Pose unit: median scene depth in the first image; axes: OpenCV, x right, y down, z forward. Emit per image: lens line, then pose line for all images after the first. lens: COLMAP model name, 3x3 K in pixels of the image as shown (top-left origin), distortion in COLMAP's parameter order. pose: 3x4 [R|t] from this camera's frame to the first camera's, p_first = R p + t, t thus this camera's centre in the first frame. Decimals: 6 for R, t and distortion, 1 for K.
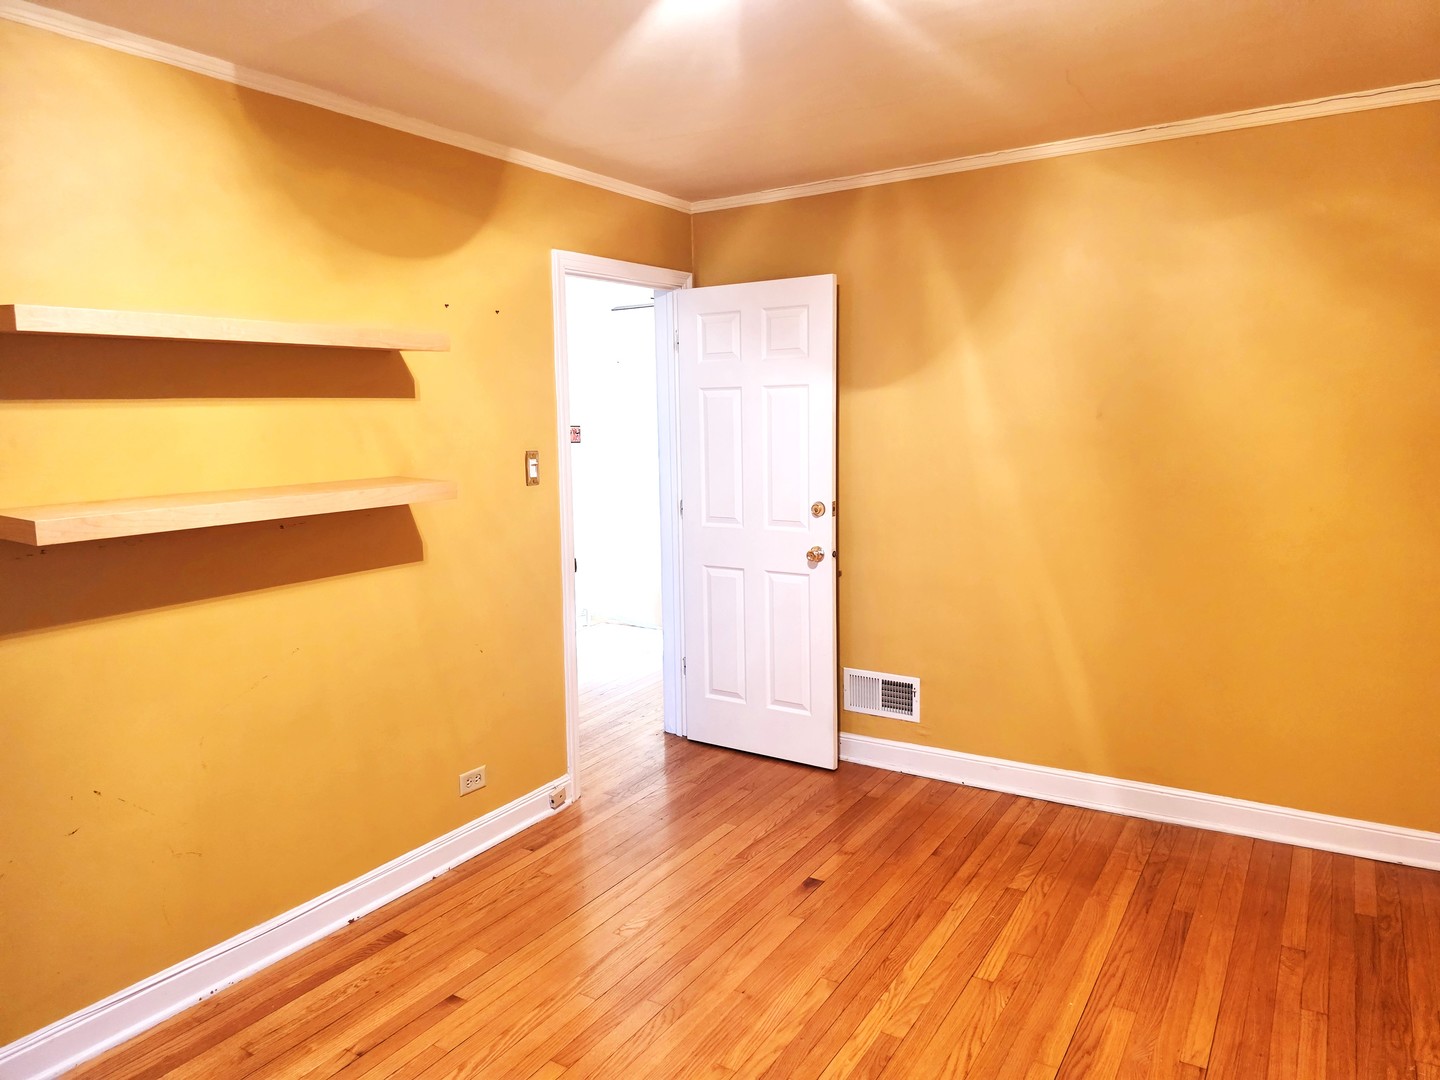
lens RADIAL K [[958.8, 0, 727.9], [0, 958.8, 533.6], [0, 0, 1]] dist [0.102226, -0.149629]
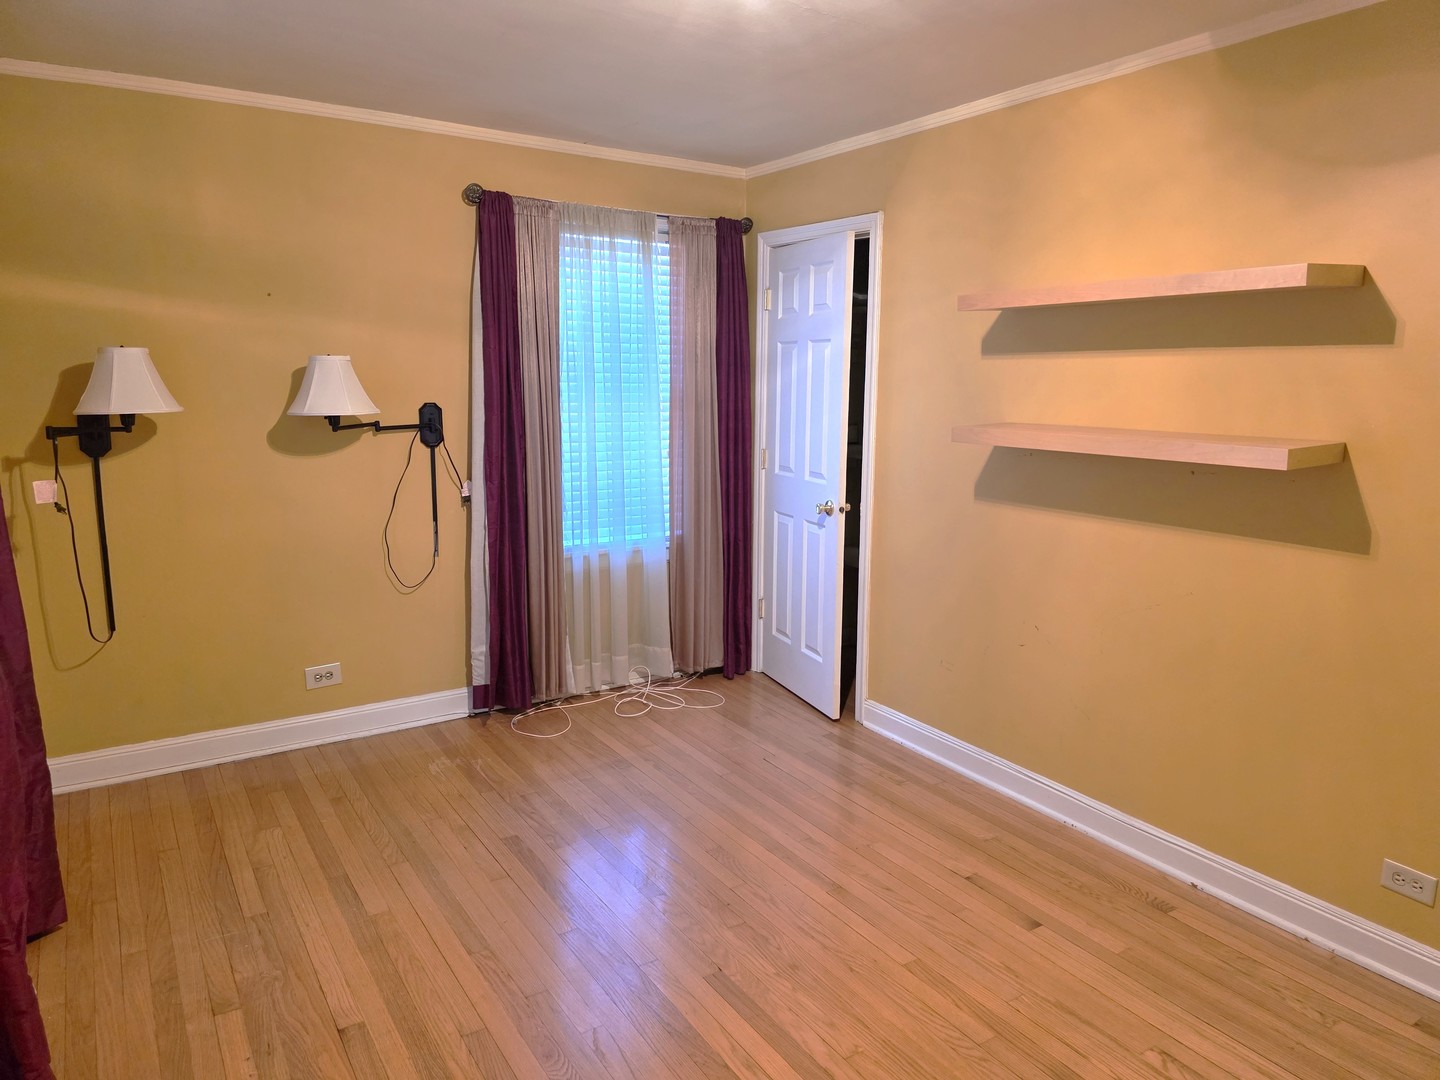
lens RADIAL K [[958.8, 0, 727.9], [0, 958.8, 533.6], [0, 0, 1]] dist [0.102226, -0.149629]
pose [[-0.461919, 0.148390, -0.874420, 0.685541], [-0.105721, 0.969663, 0.220401, -0.120690], [0.880598, 0.194252, -0.432218, 1.016841]]
